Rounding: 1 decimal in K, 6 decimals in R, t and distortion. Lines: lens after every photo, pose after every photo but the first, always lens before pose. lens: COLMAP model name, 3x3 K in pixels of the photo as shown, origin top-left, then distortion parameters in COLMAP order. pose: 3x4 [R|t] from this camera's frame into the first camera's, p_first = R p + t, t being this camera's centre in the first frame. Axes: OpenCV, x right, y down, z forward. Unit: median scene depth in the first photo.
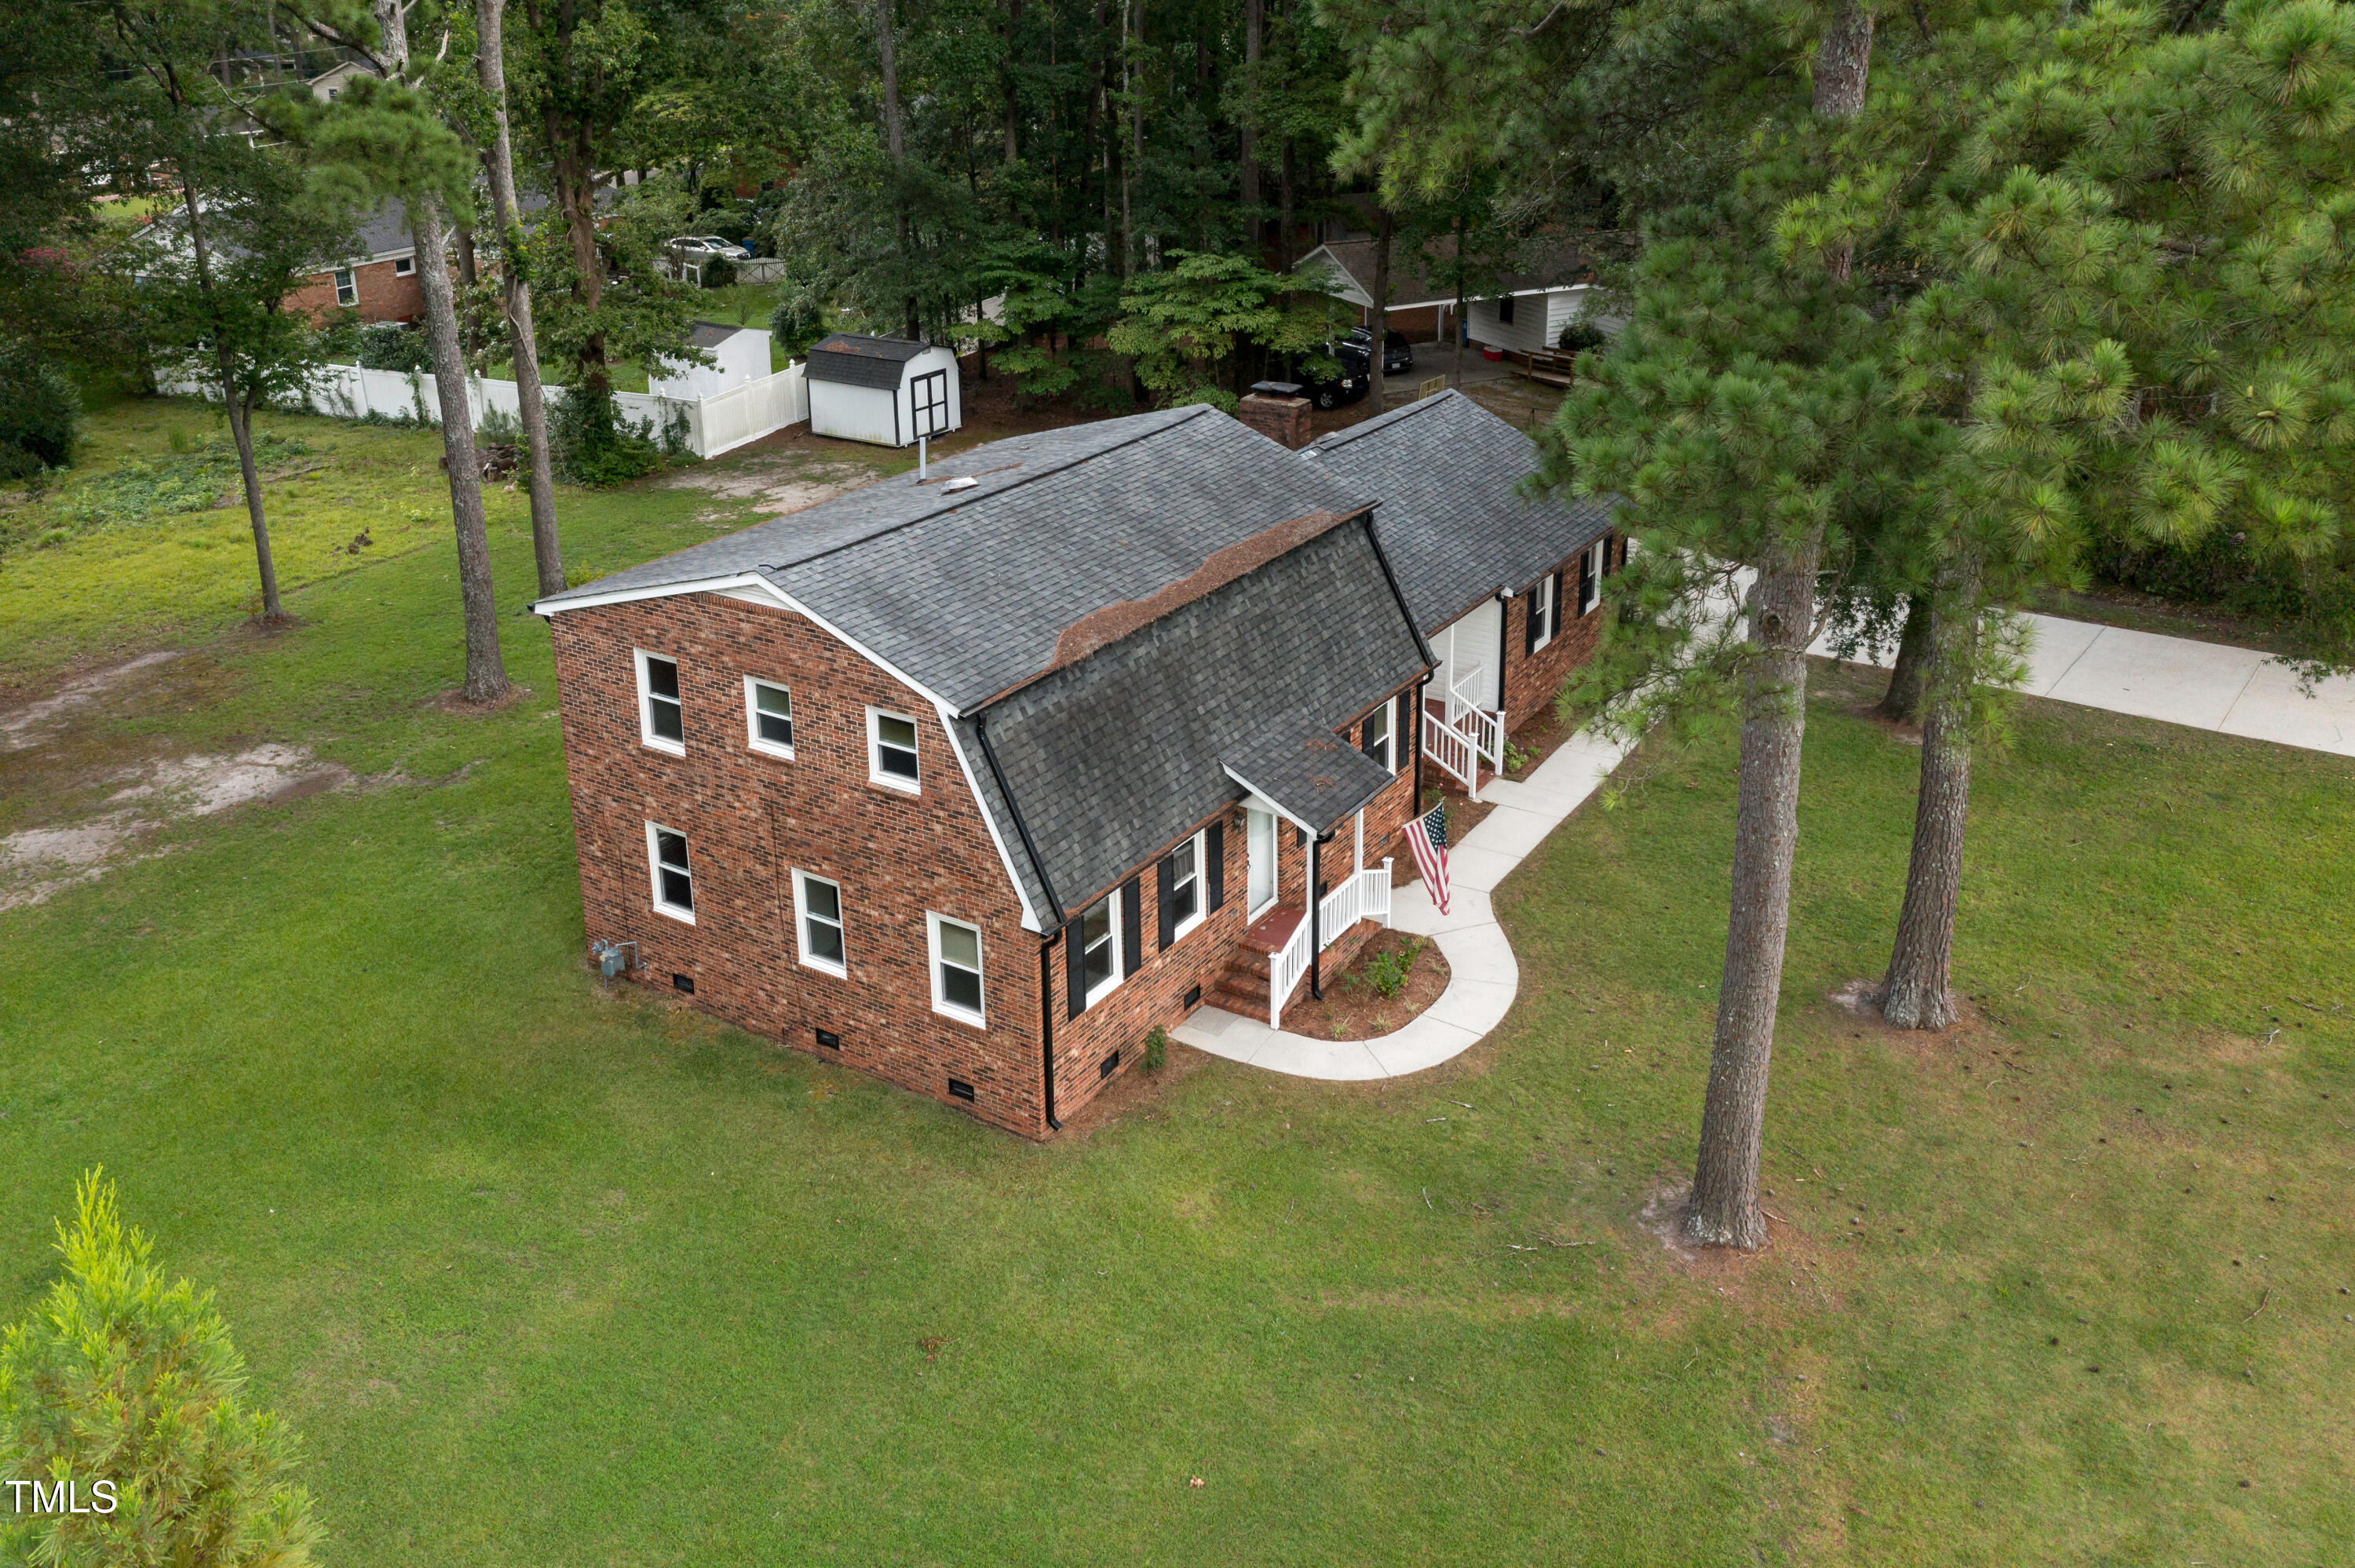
lens RADIAL K [[1625.5, 0, 1177.4], [0, 1625.5, 676.2], [0, 0, 1]] dist [0.007122, 0.009478]
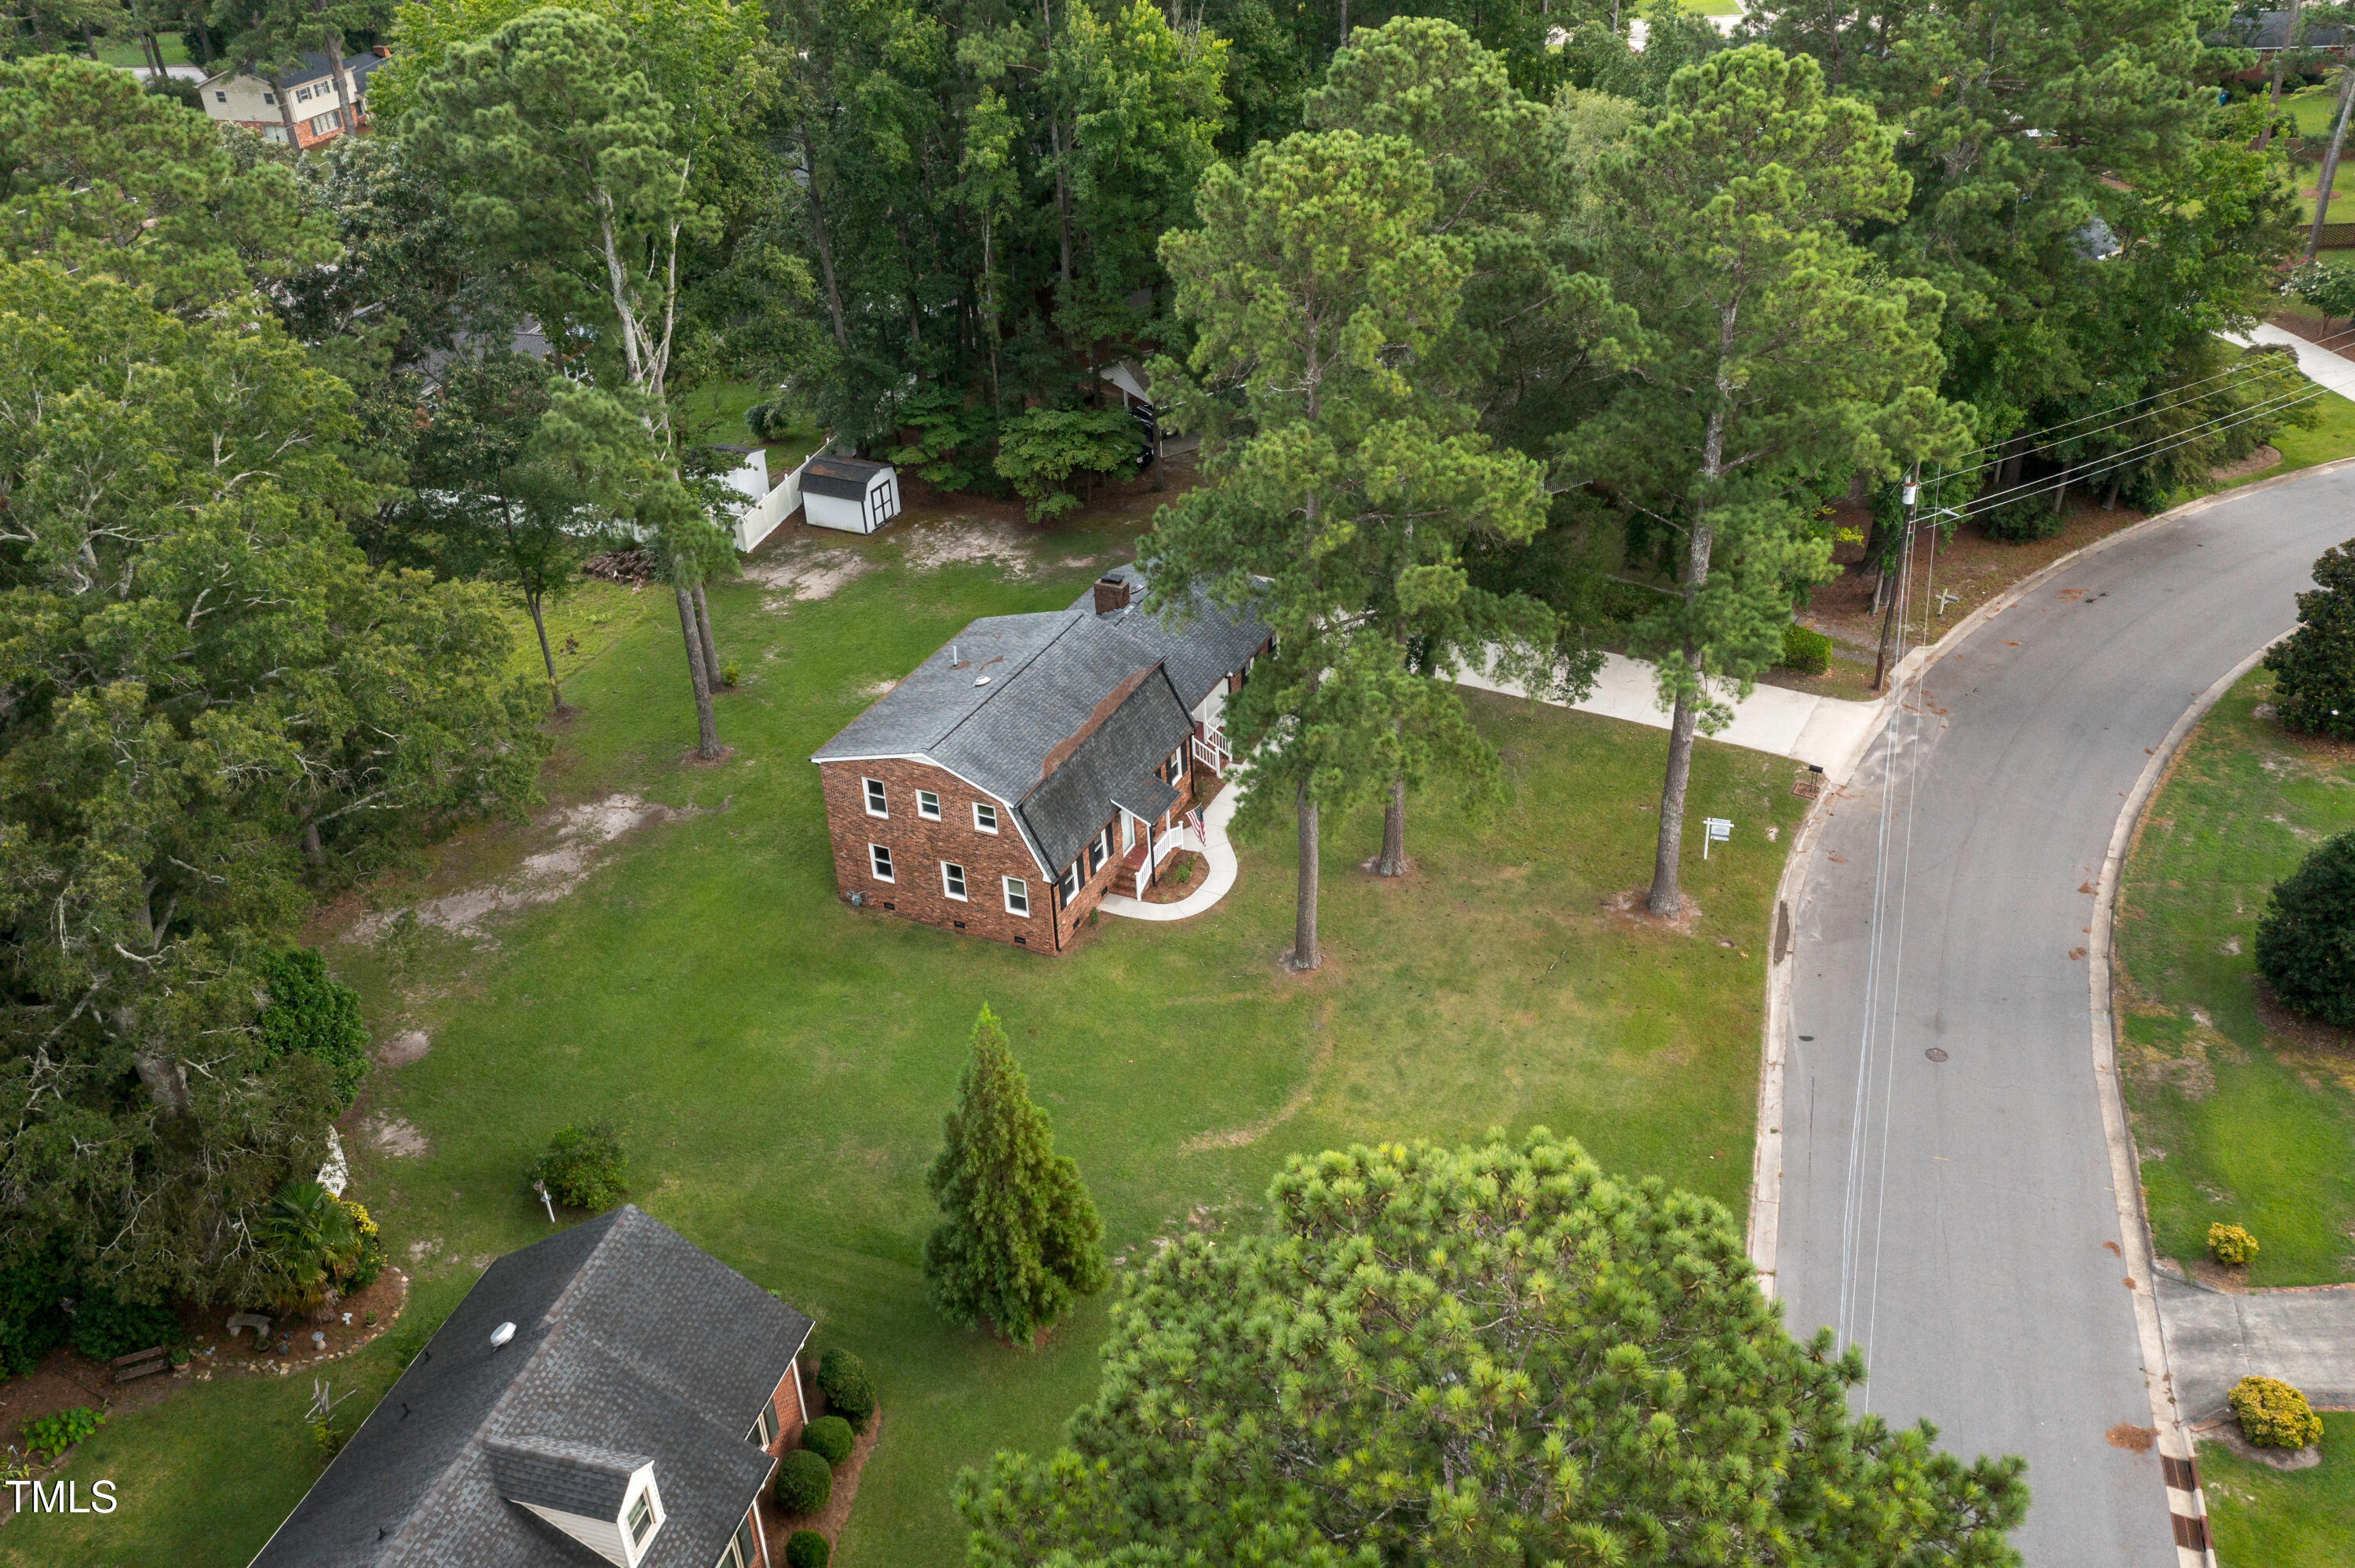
lens RADIAL K [[1625.5, 0, 1179.0], [0, 1625.5, 785.5], [0, 0, 1]] dist [0.007122, 0.009478]
pose [[0.989771, -0.093648, 0.107622, -0.129996], [0.066947, 0.971056, 0.229276, -0.516687], [-0.125979, -0.219726, 0.967393, -1.359161]]
